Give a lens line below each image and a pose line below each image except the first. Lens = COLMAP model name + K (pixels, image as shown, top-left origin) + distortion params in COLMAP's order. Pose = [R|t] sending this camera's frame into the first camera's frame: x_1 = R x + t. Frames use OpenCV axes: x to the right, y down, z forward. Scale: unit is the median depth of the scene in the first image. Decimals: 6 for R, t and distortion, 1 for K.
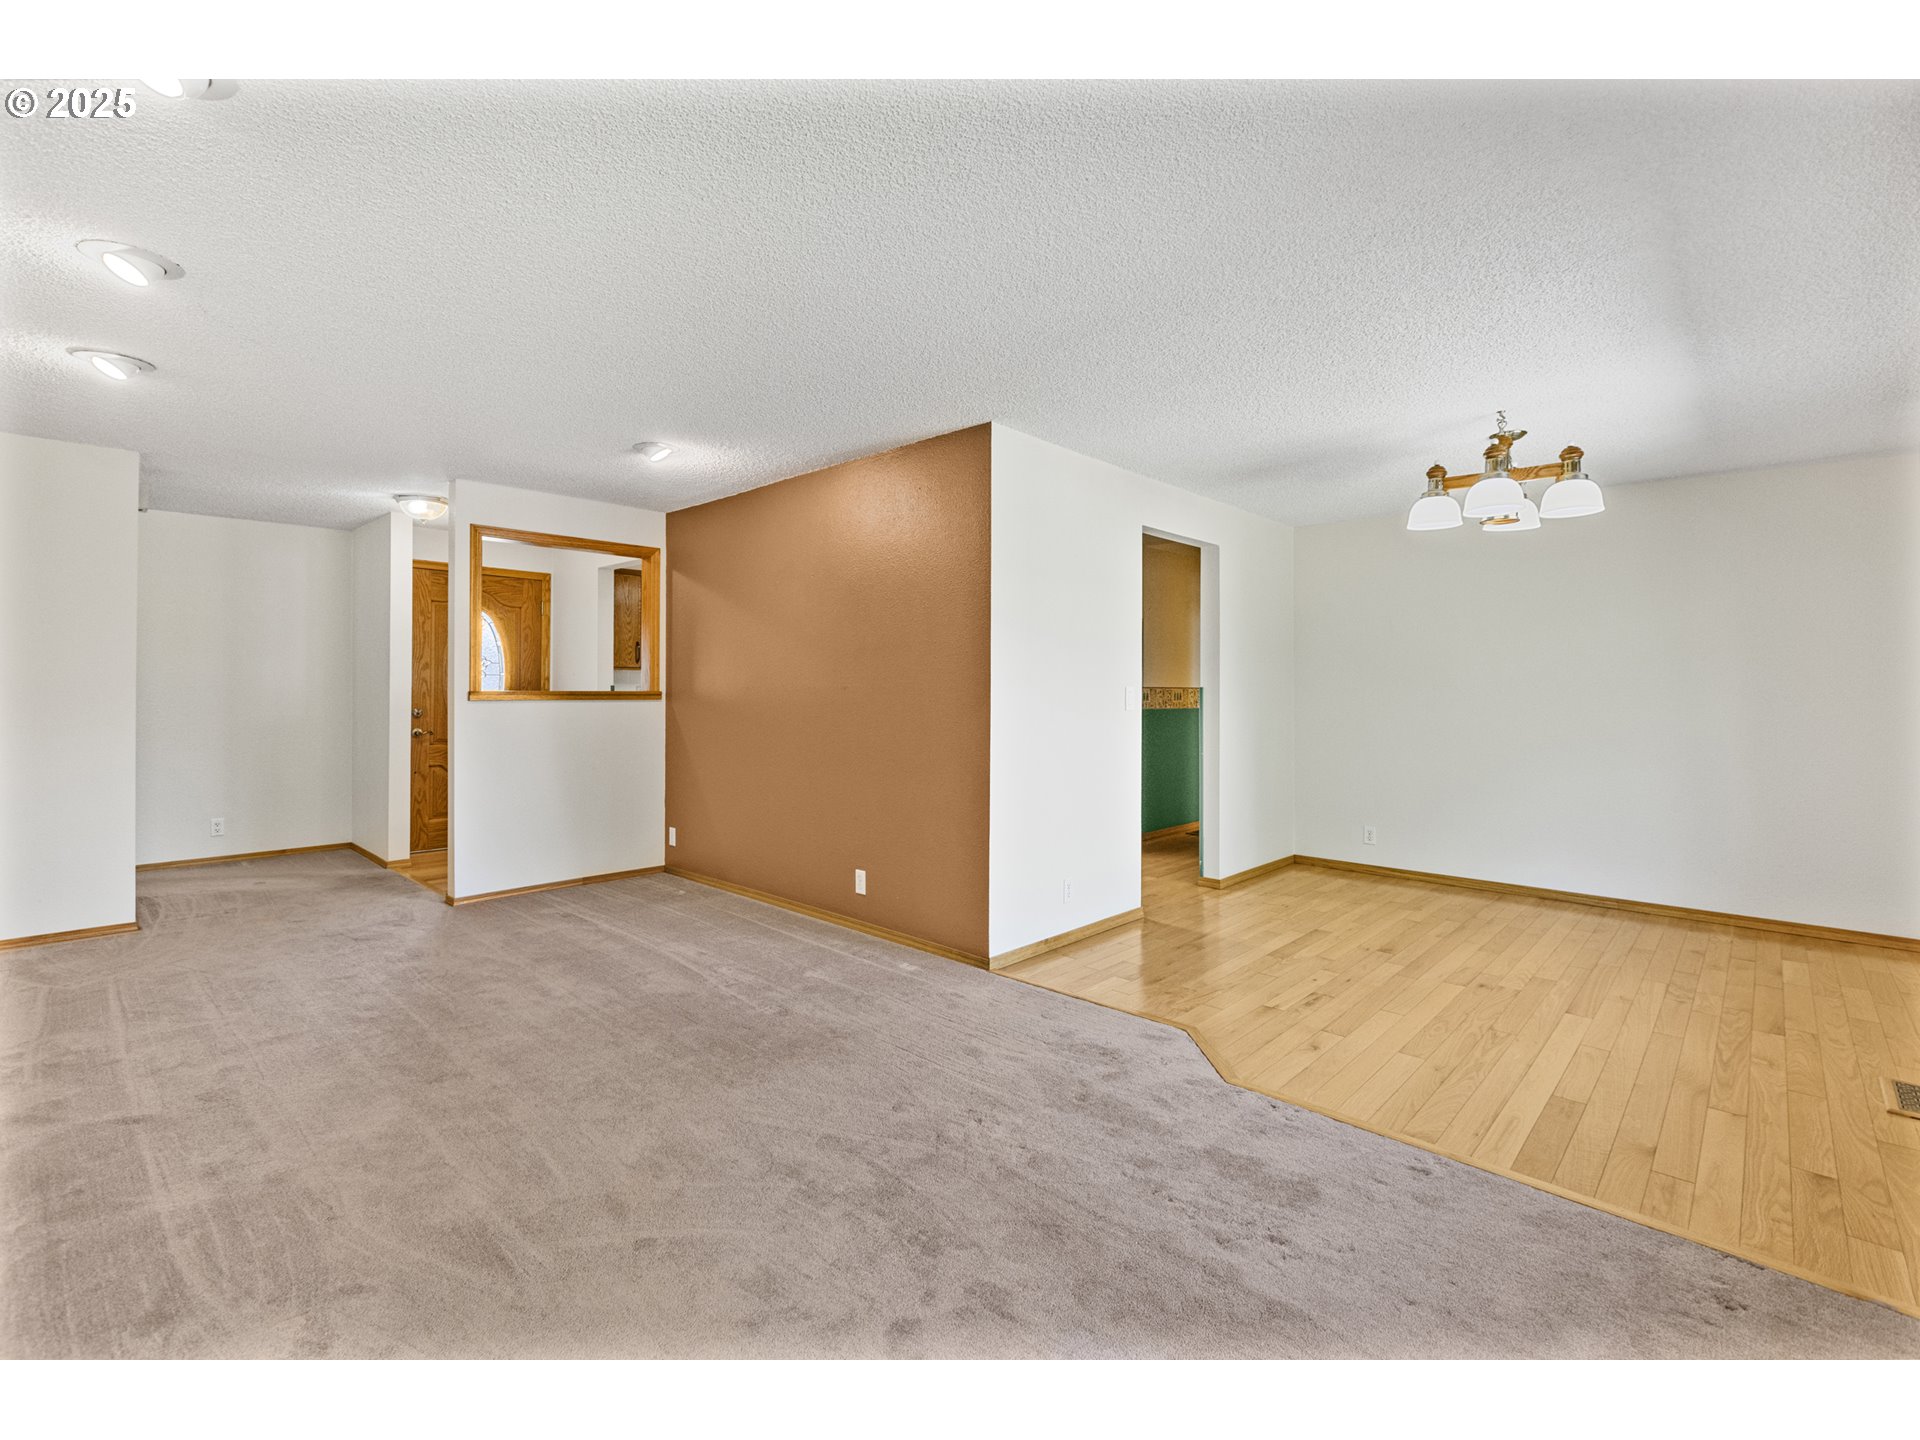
lens RADIAL K [[853.2, 0, 954.6], [0, 853.2, 697.3], [0, 0, 1]] dist [0.000887, -0.004907]
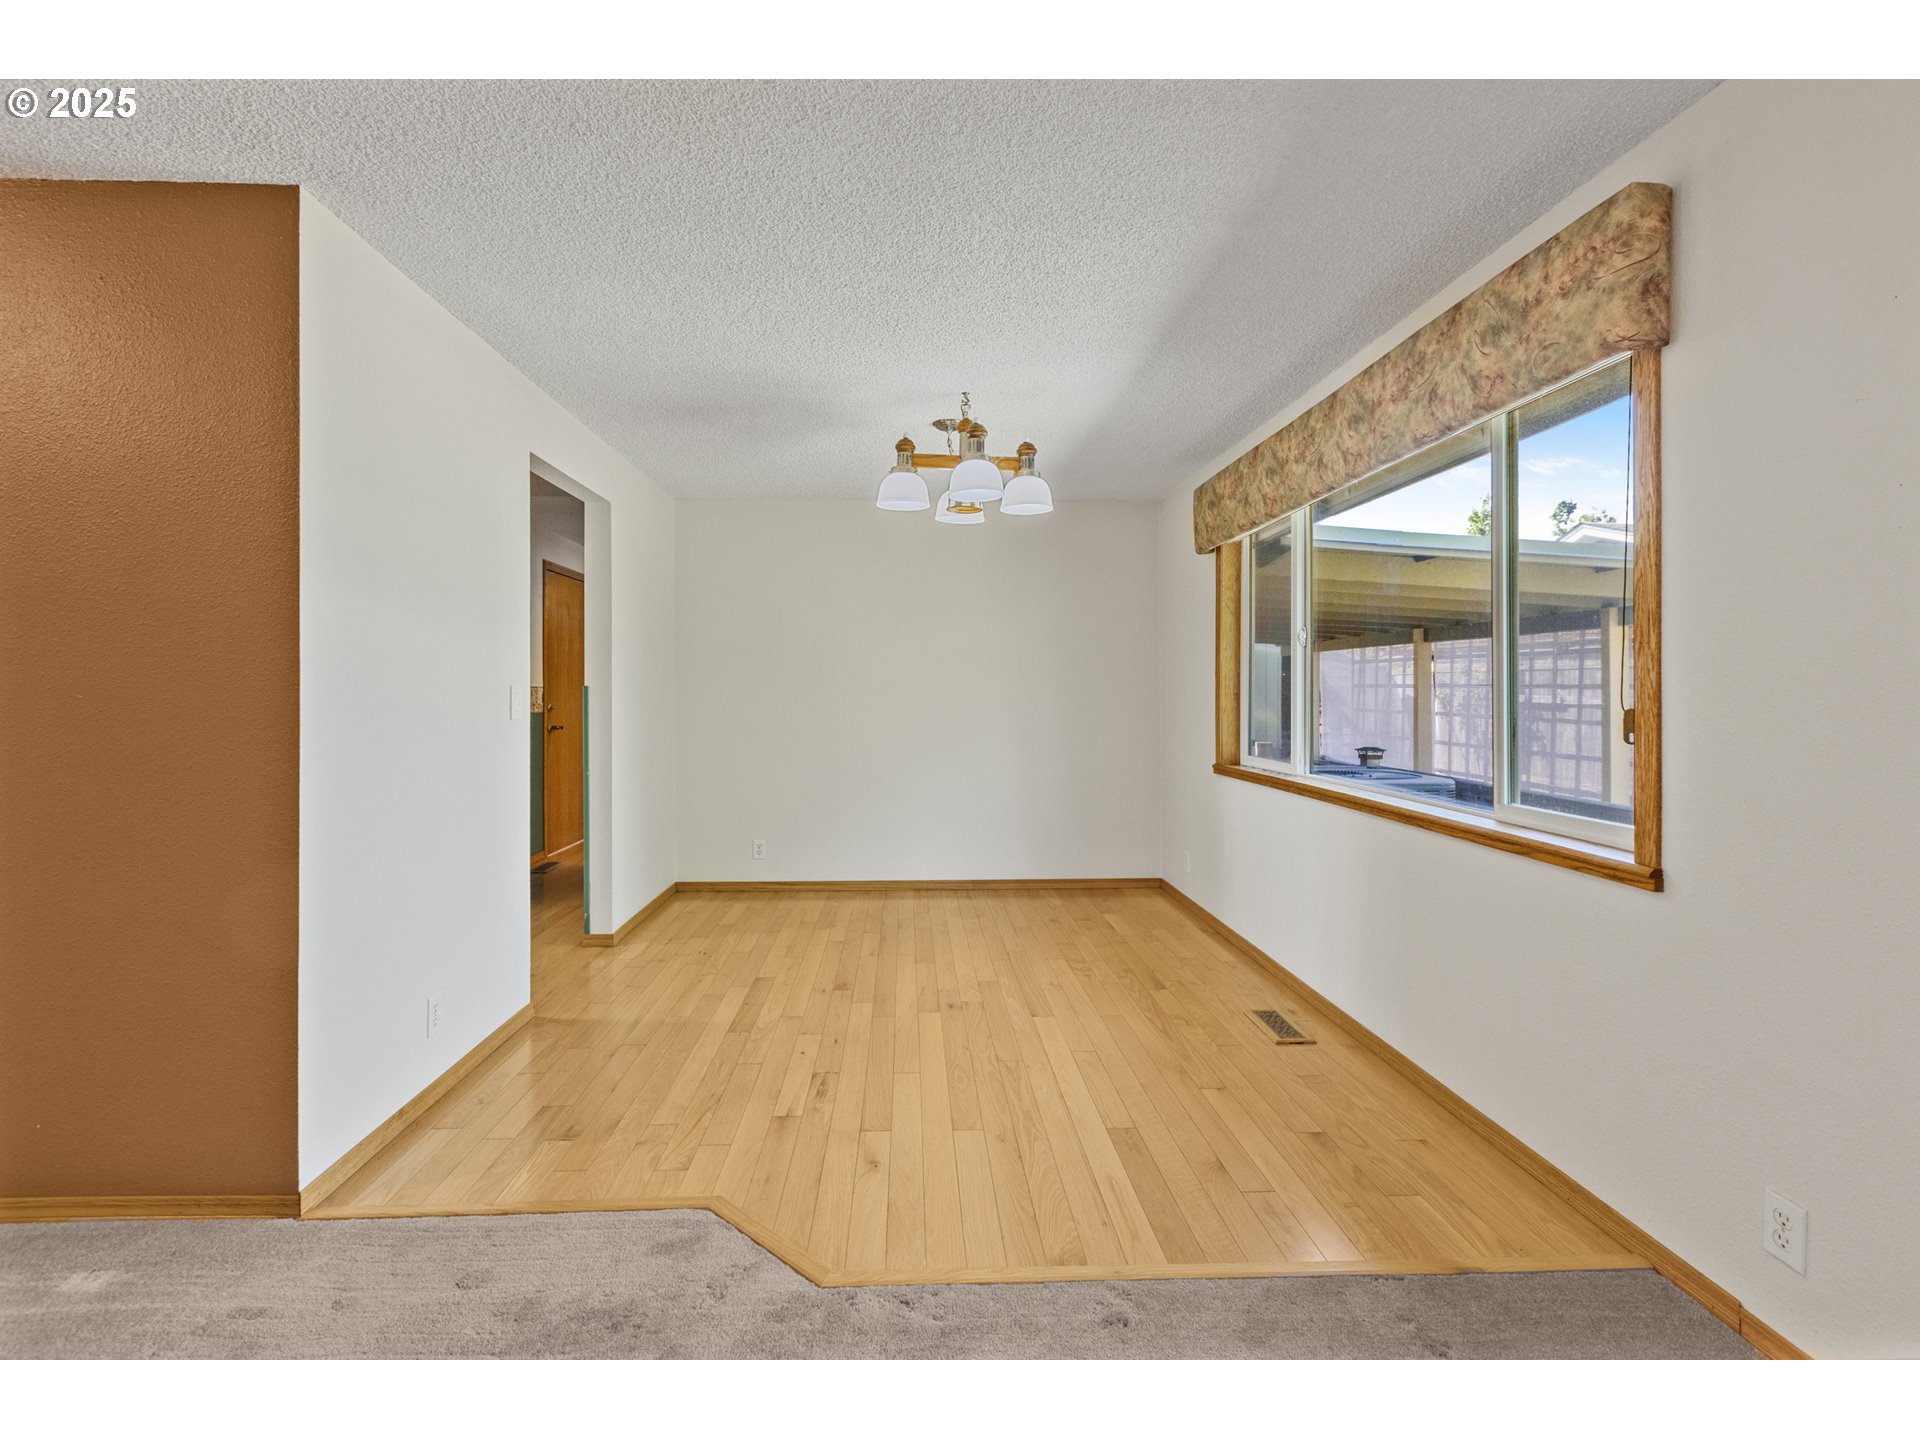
lens RADIAL K [[881.0, 0, 951.0], [0, 881.0, 693.7], [0, 0, 1]] dist [-0.000085, 0.000059]
pose [[0.701657, -0.006162, 0.712489, -0.065063], [0.009636, 0.999953, -0.000841, -0.002115], [-0.712450, 0.007455, 0.701683, 0.323894]]
